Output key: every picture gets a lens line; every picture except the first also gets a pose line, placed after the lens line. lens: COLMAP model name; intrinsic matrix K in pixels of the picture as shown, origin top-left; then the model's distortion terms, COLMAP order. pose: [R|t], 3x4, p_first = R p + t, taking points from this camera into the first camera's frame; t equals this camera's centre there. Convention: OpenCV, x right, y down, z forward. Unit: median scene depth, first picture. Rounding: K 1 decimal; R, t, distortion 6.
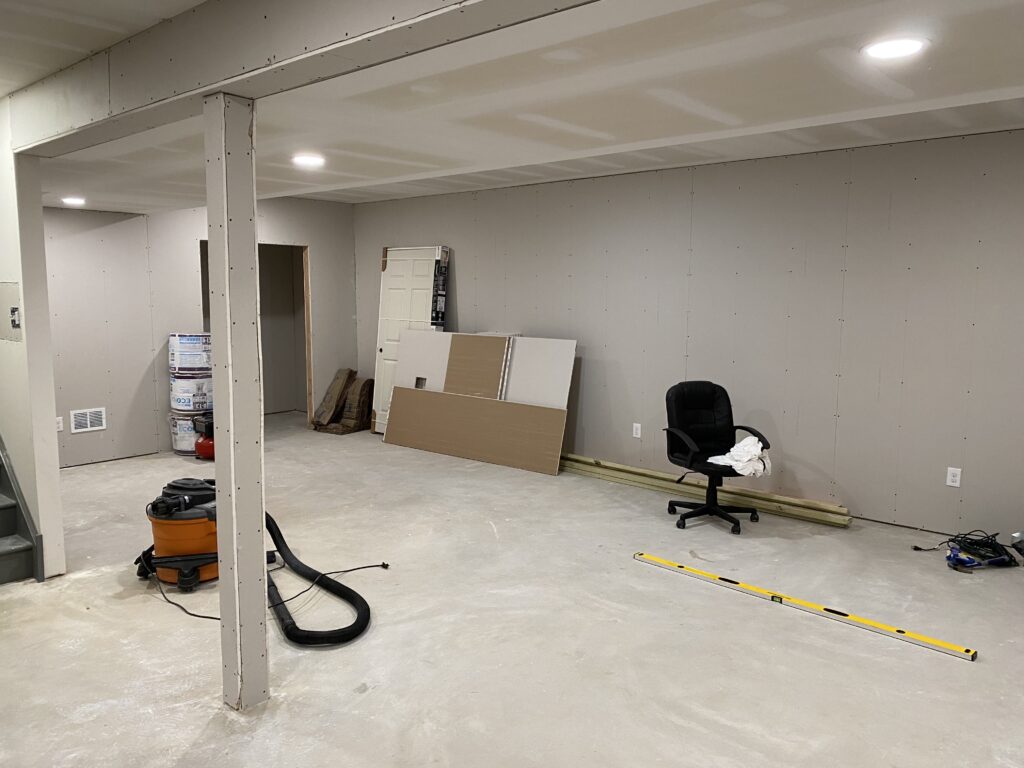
lens RADIAL K [[809.4, 0, 512.0], [0, 809.4, 384.0], [0, 0, 1]] dist [0.049732, -0.000816]
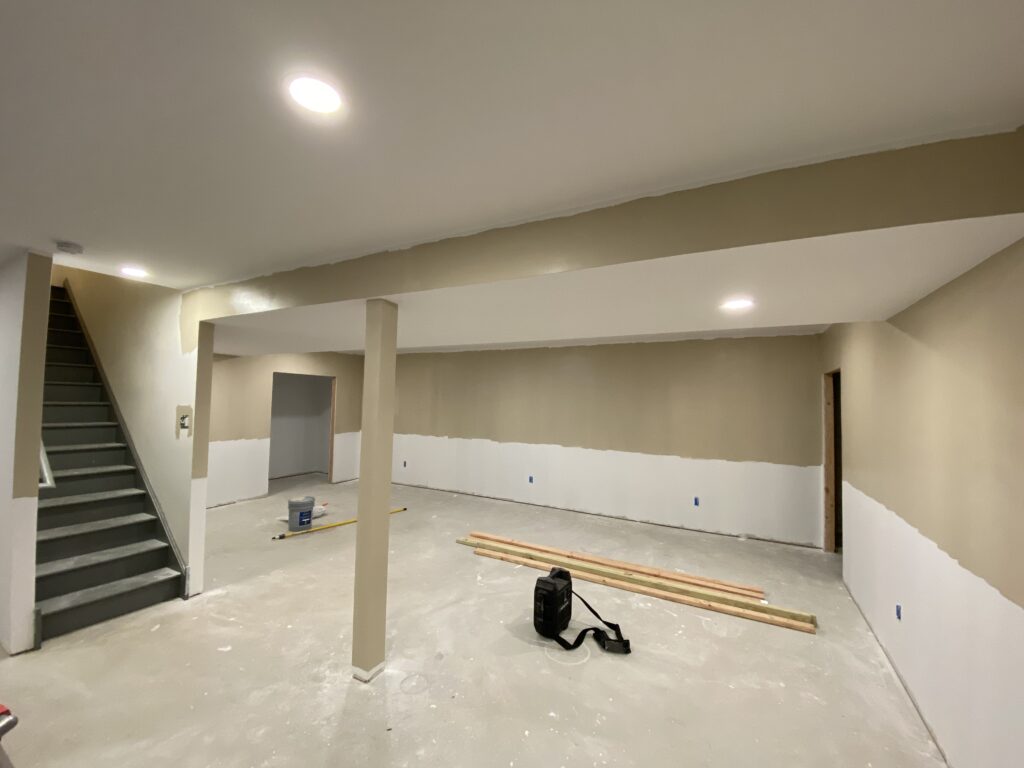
lens RADIAL K [[425.7, 0, 512.0], [0, 425.7, 384.0], [0, 0, 1]] dist [0.010105, -0.000173]
pose [[0.971982, 0.022298, 0.233994, -0.187044], [0.013706, 0.988420, -0.151122, -0.021135], [-0.234654, 0.150095, 0.960421, 0.055696]]
